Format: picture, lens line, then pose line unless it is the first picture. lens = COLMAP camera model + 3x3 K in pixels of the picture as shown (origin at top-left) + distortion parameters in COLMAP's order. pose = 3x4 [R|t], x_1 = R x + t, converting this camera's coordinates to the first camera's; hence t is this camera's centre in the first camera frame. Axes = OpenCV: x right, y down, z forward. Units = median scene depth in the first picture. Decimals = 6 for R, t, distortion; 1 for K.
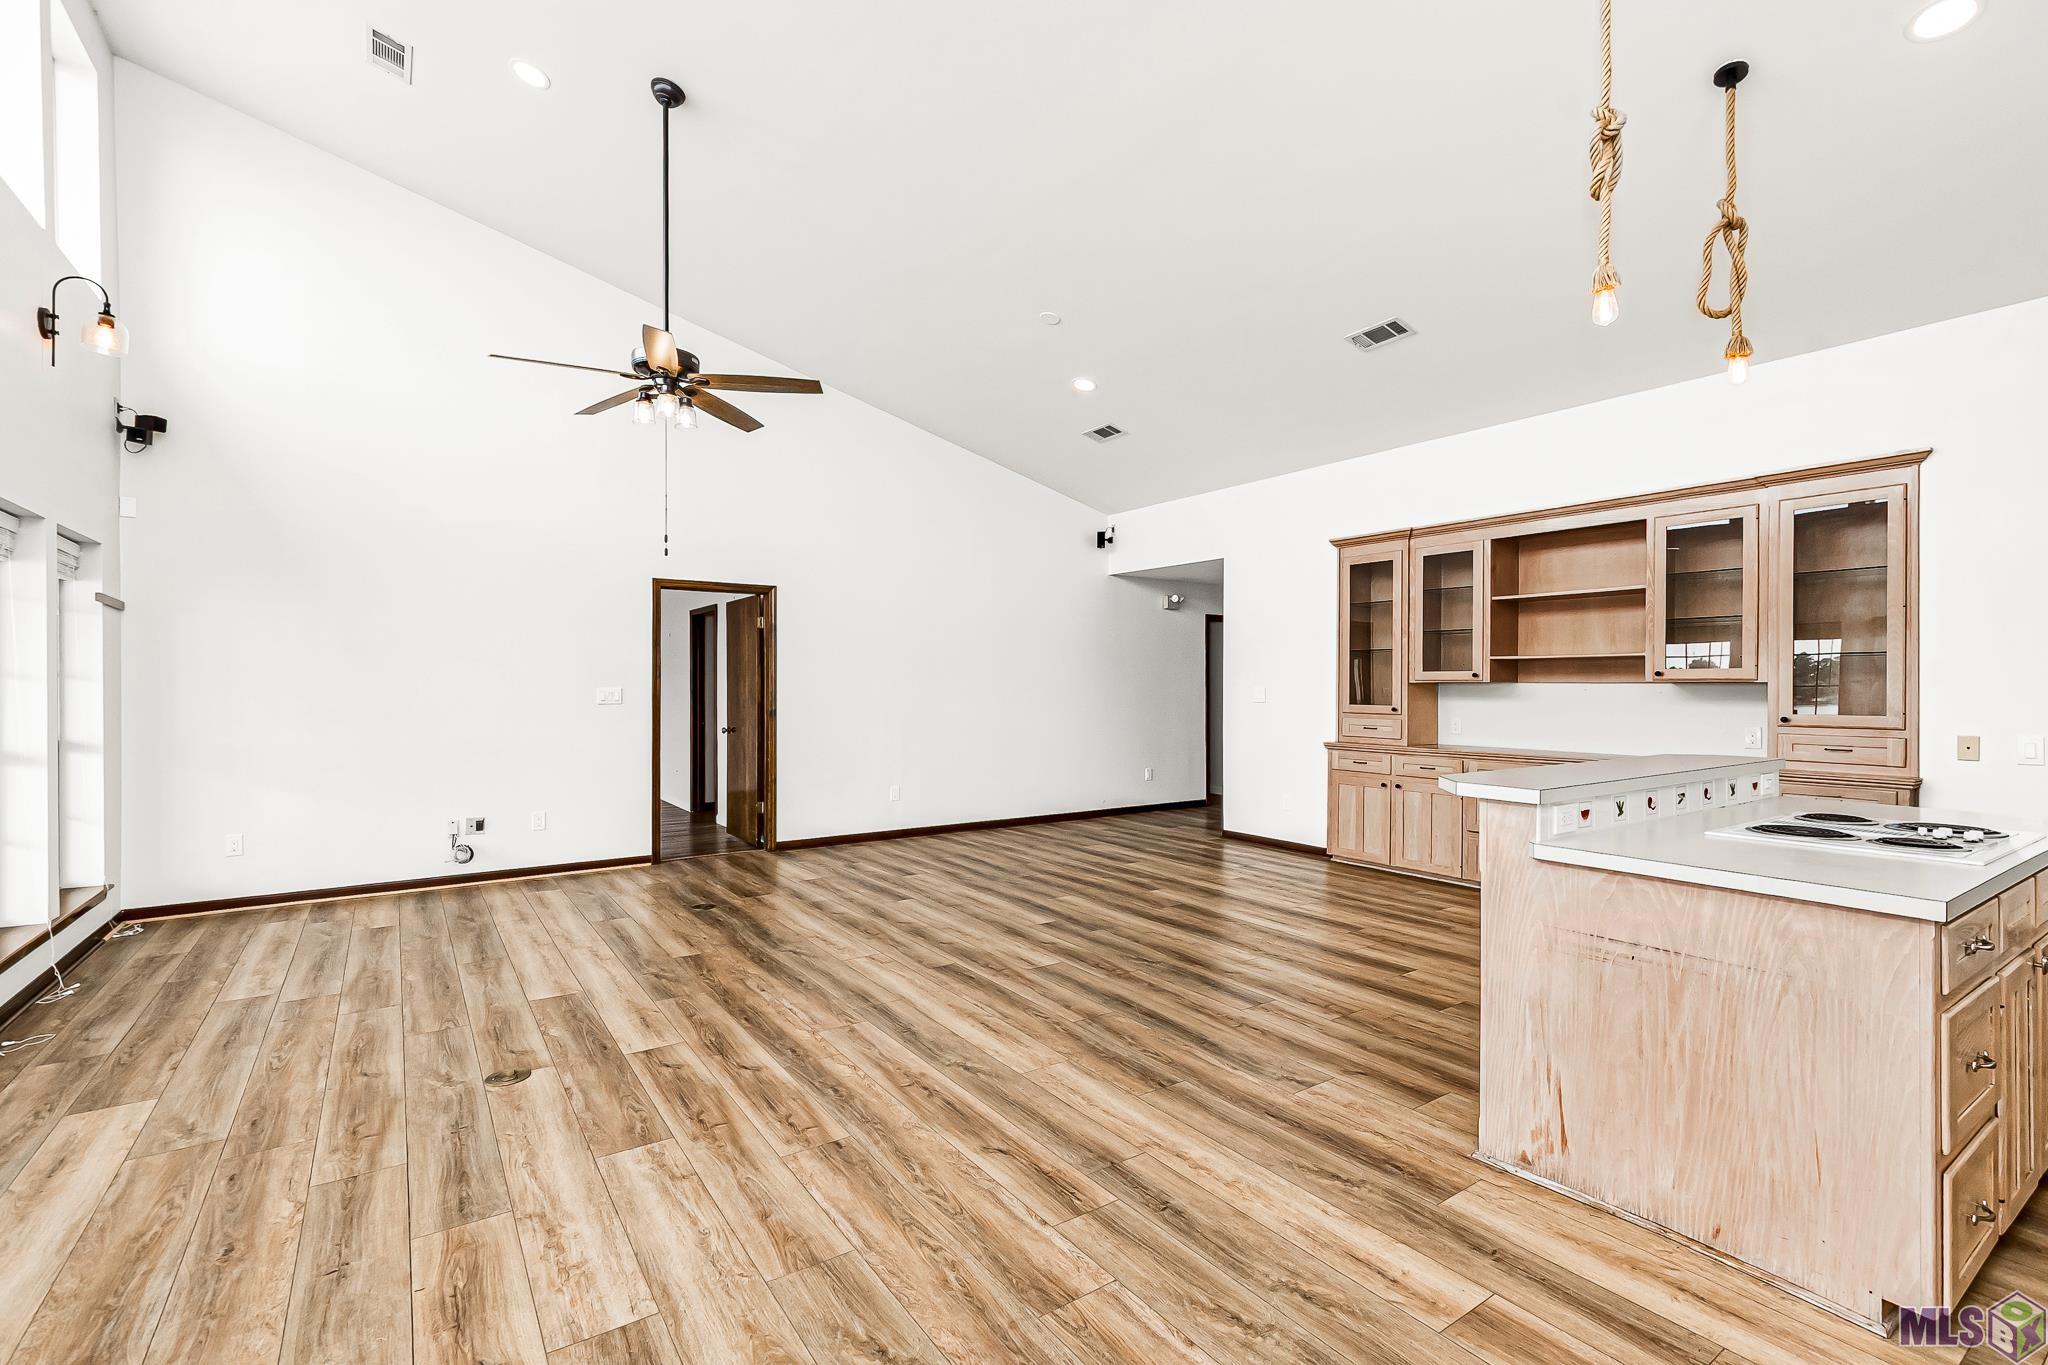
lens RADIAL K [[984.6, 0, 1024.0], [0, 984.6, 682.5], [0, 0, 1]] dist [0.002418, -0.000063]
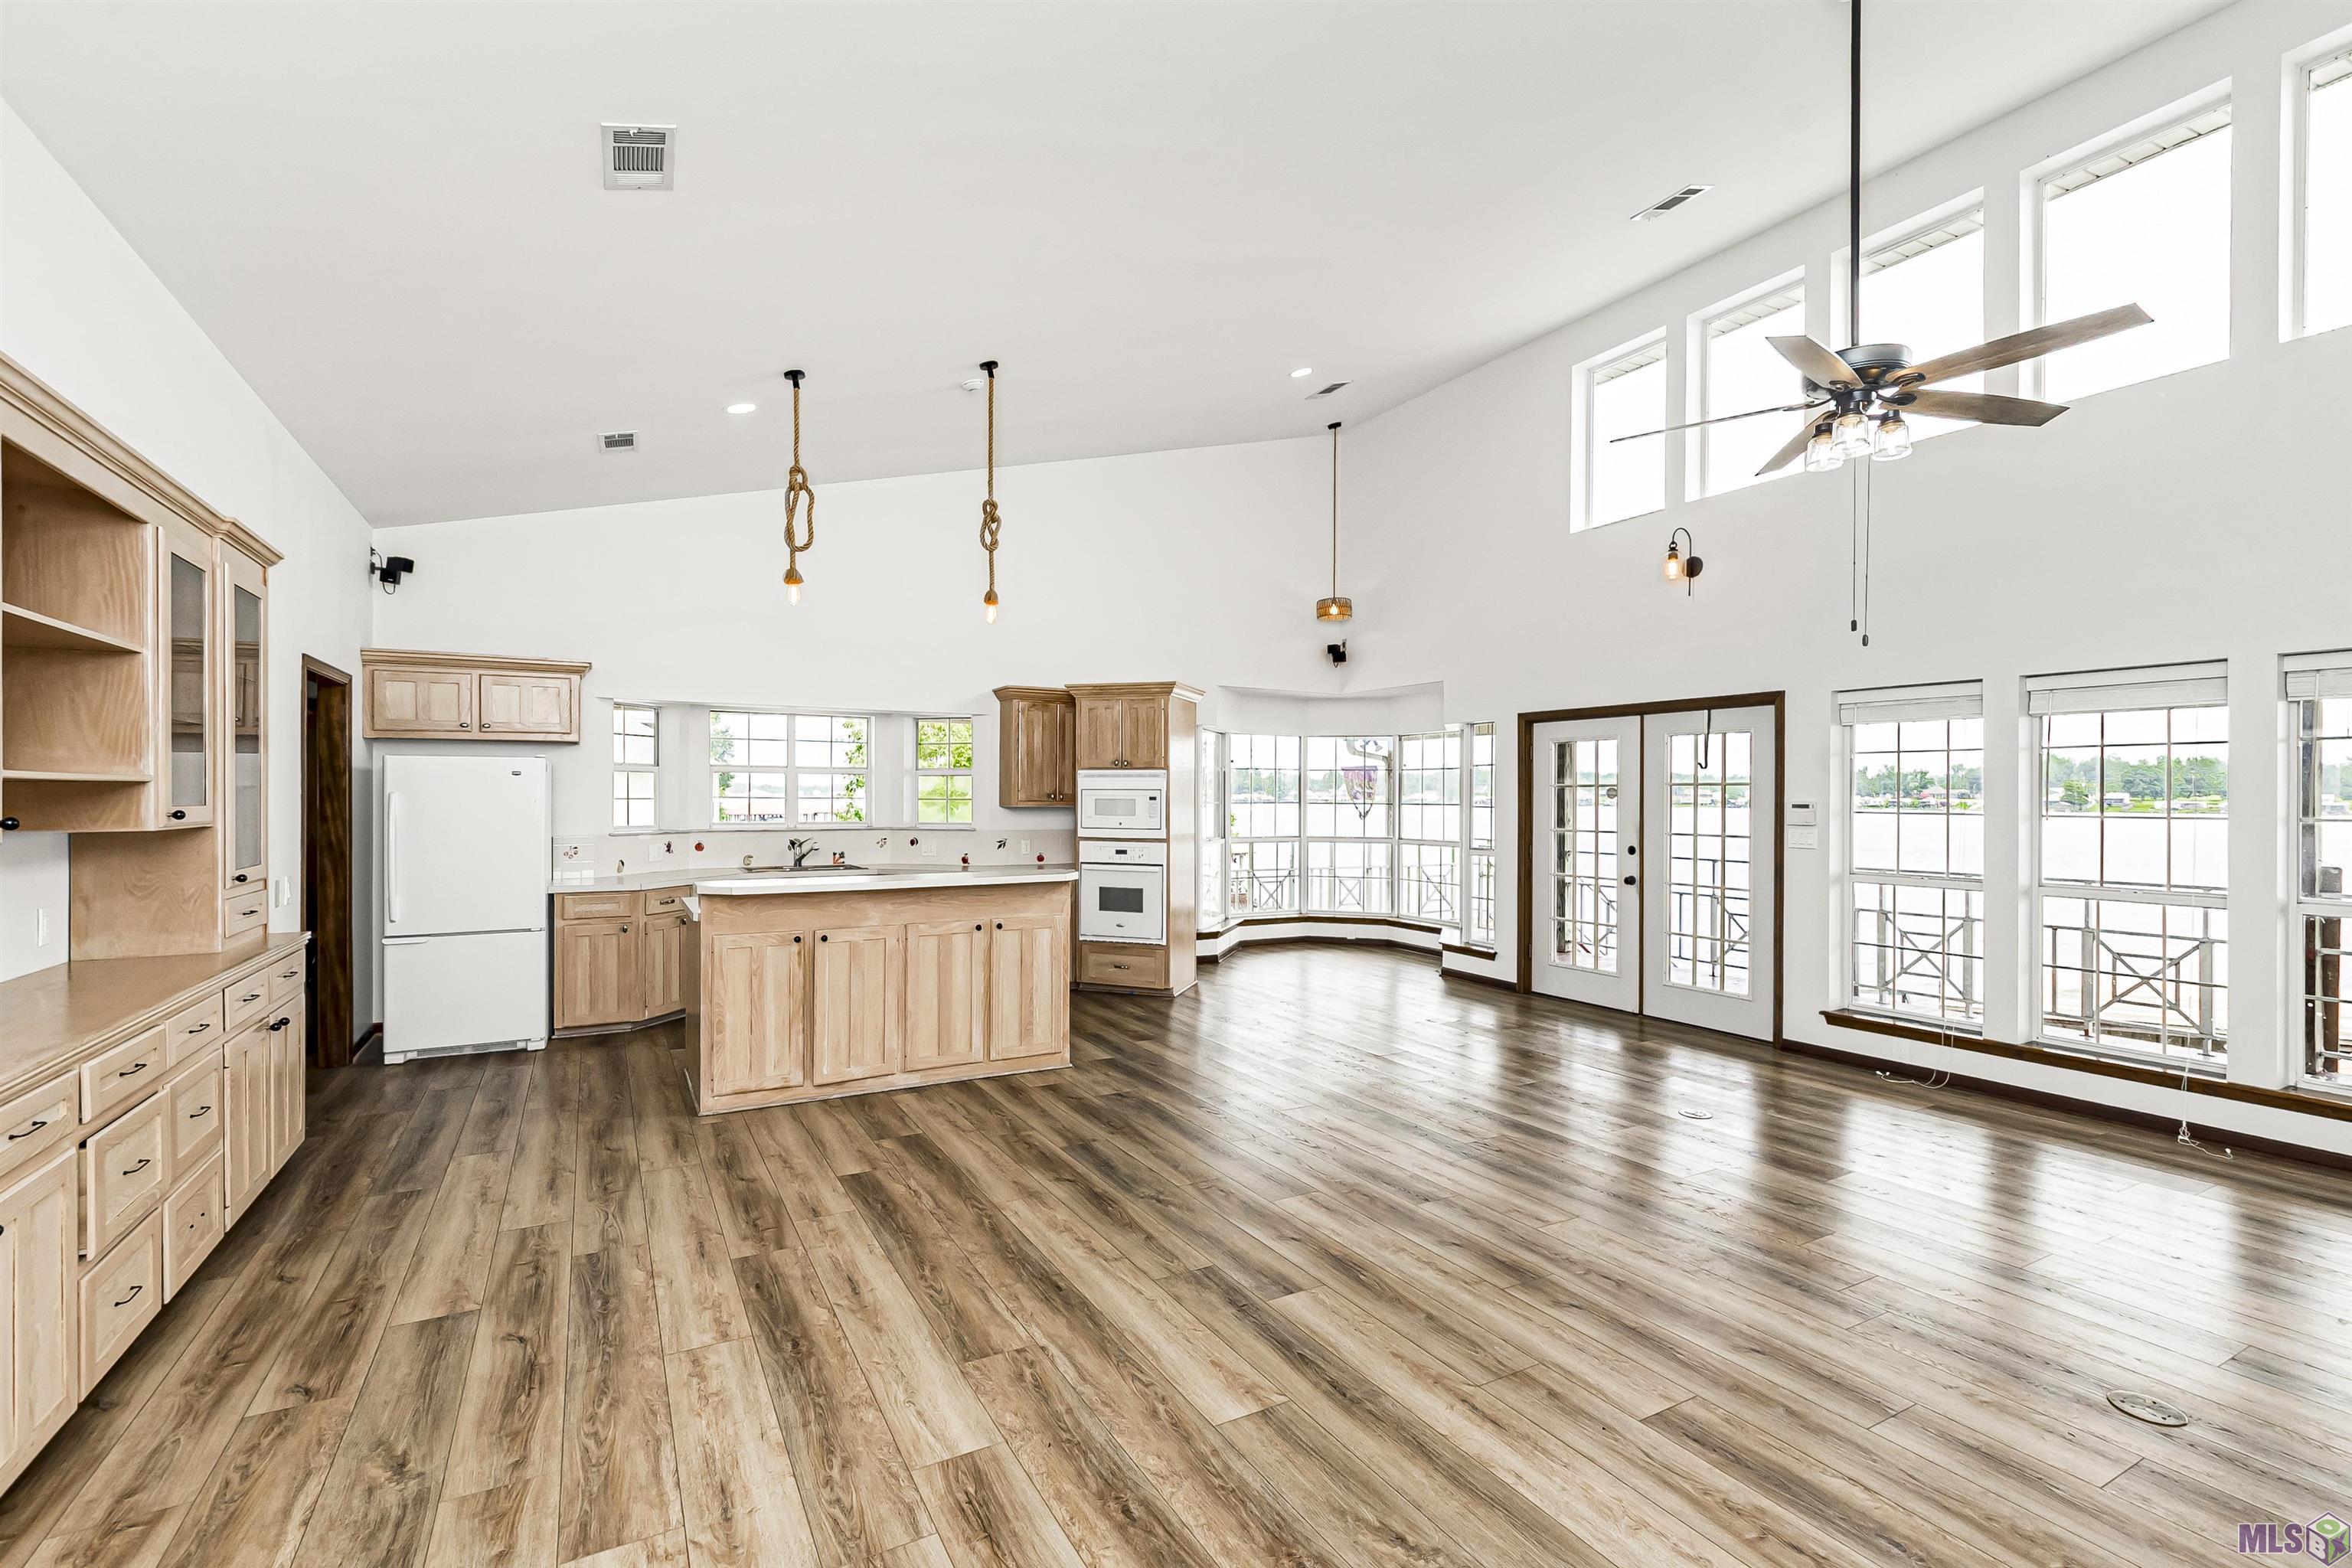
lens RADIAL K [[1001.2, 0, 1175.6], [0, 1001.2, 798.9], [0, 0, 1]] dist [-0.000155, -0.000418]
pose [[-0.994372, -0.003155, 0.105894, 0.032360], [-0.003250, 0.999994, -0.000730, -0.022688], [-0.105891, -0.001070, -0.994377, 1.789835]]
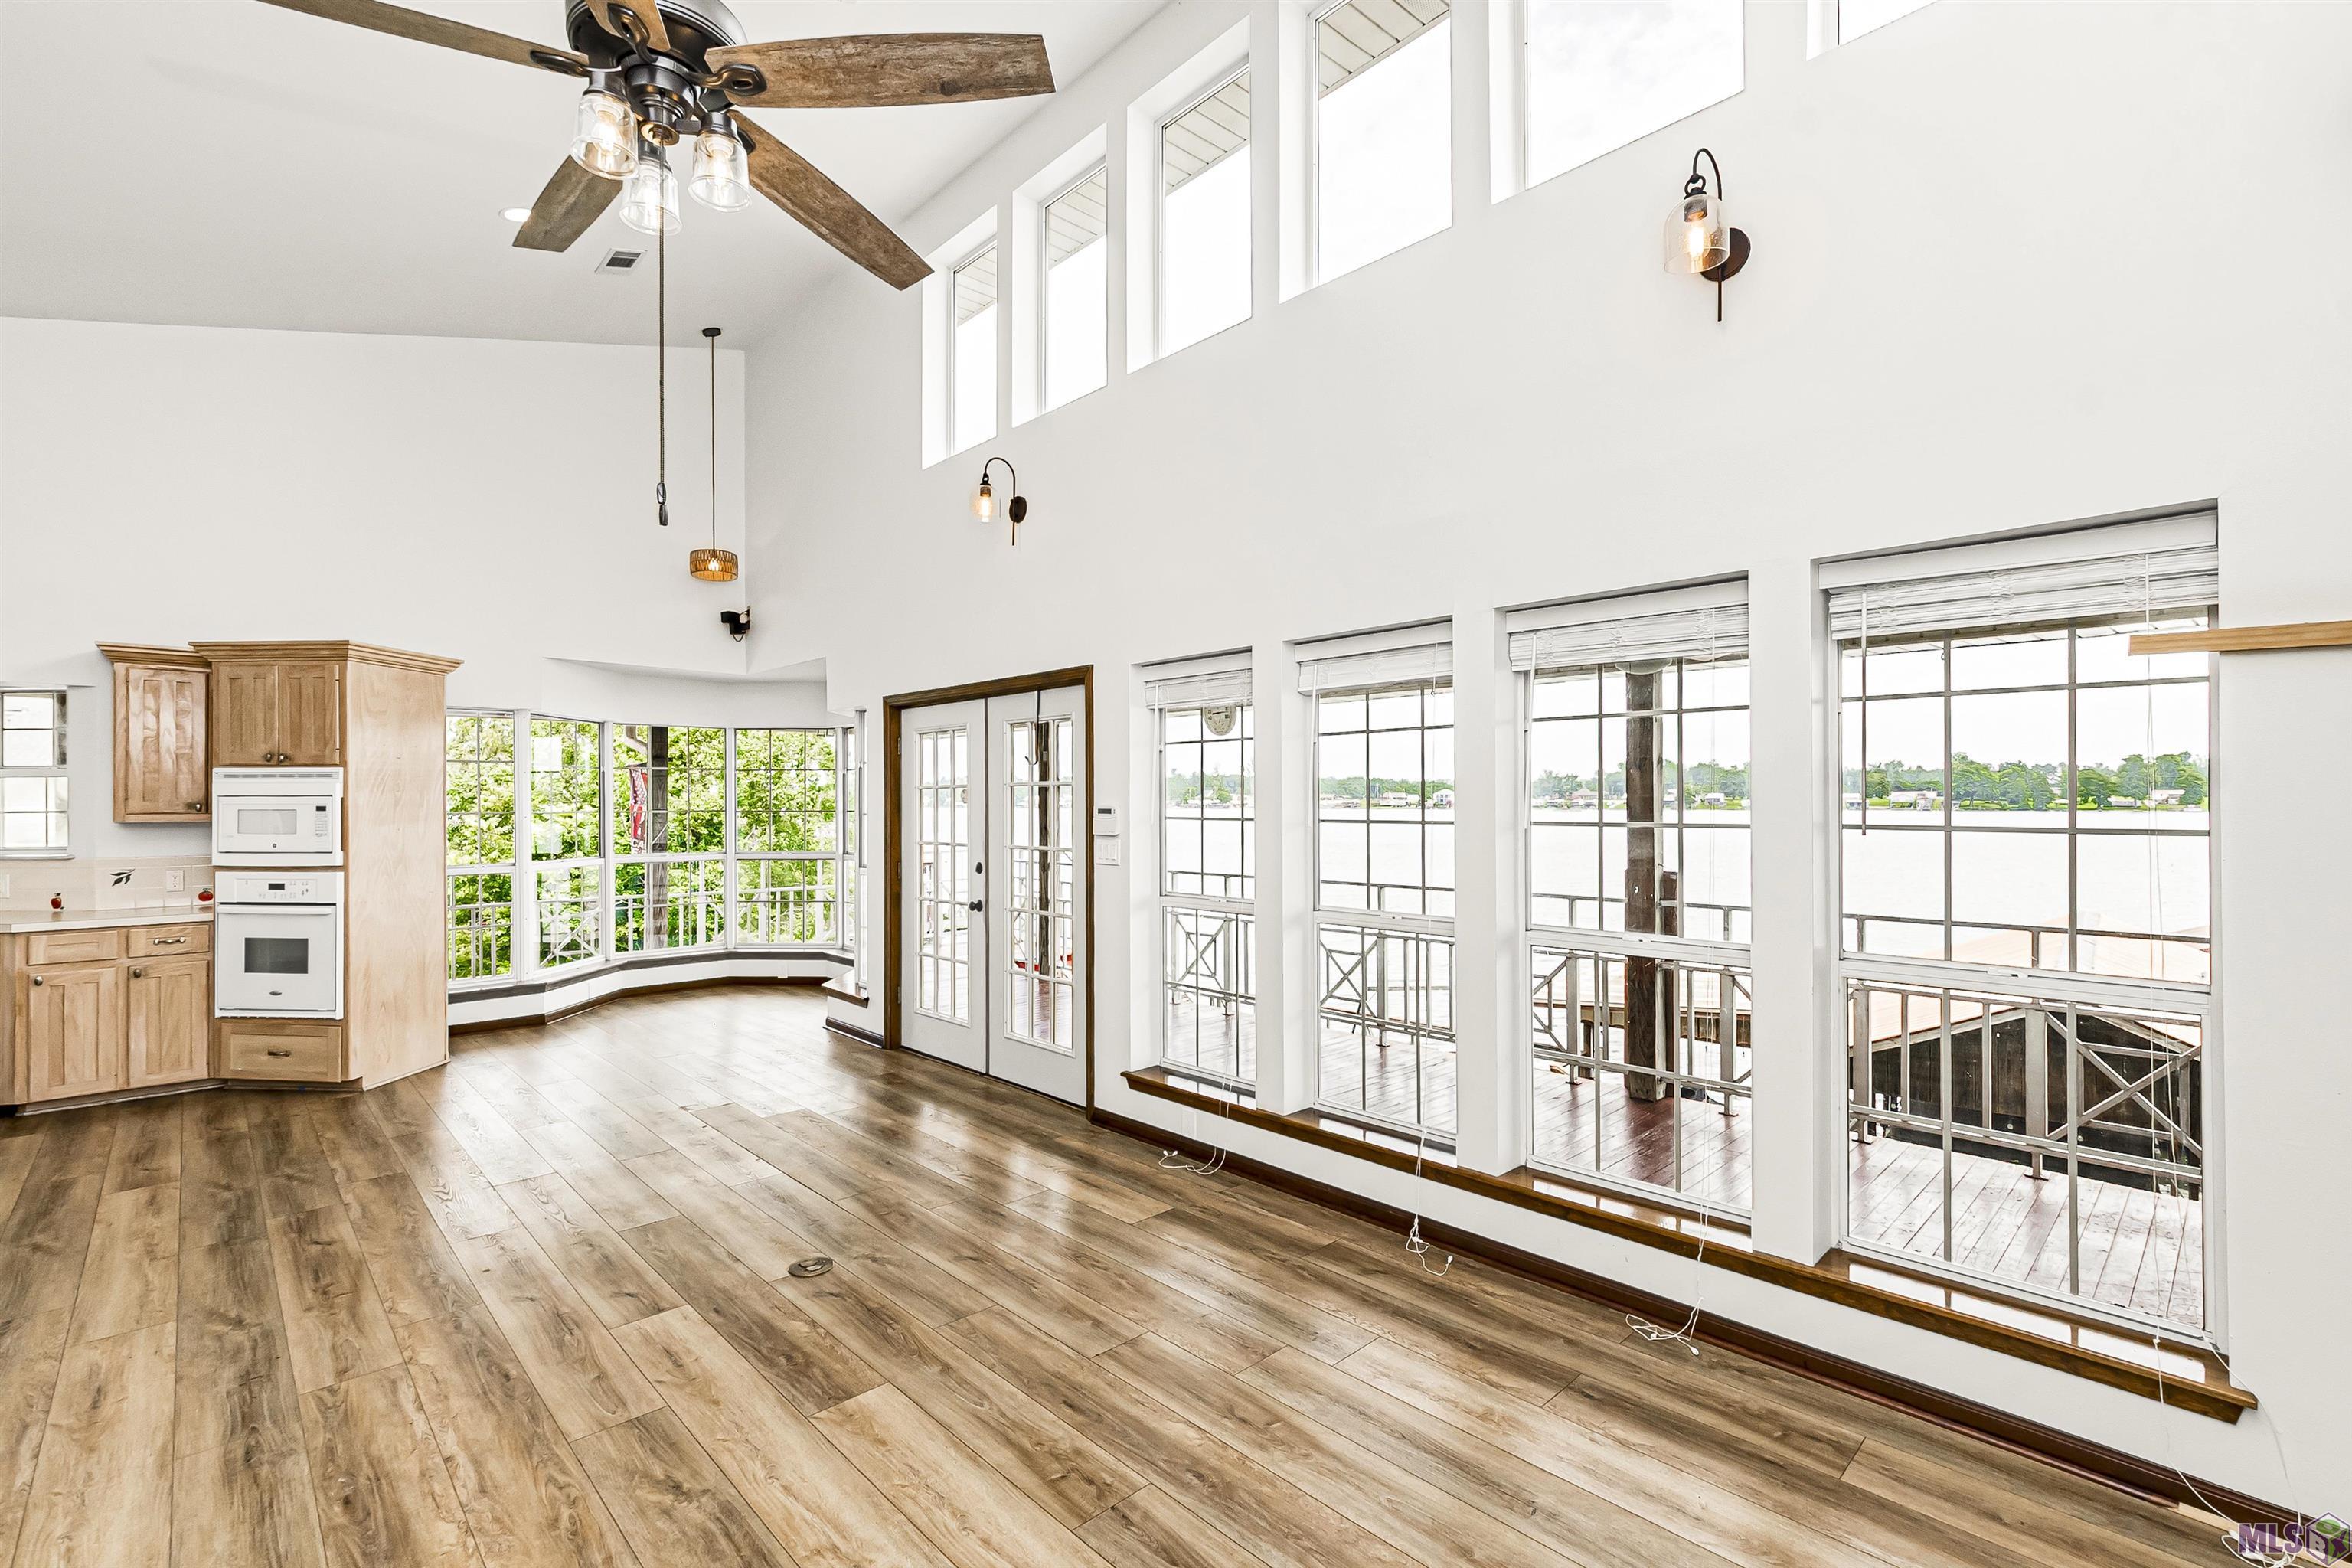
lens RADIAL K [[1036.6, 0, 1137.1], [0, 1036.6, 807.5], [0, 0, 1]] dist [0.002647, 0.000030]
pose [[-0.988991, 0.006020, -0.147856, -0.501012], [0.005653, 0.999980, 0.002901, -0.023914], [0.147871, 0.002033, -0.989005, 1.469111]]
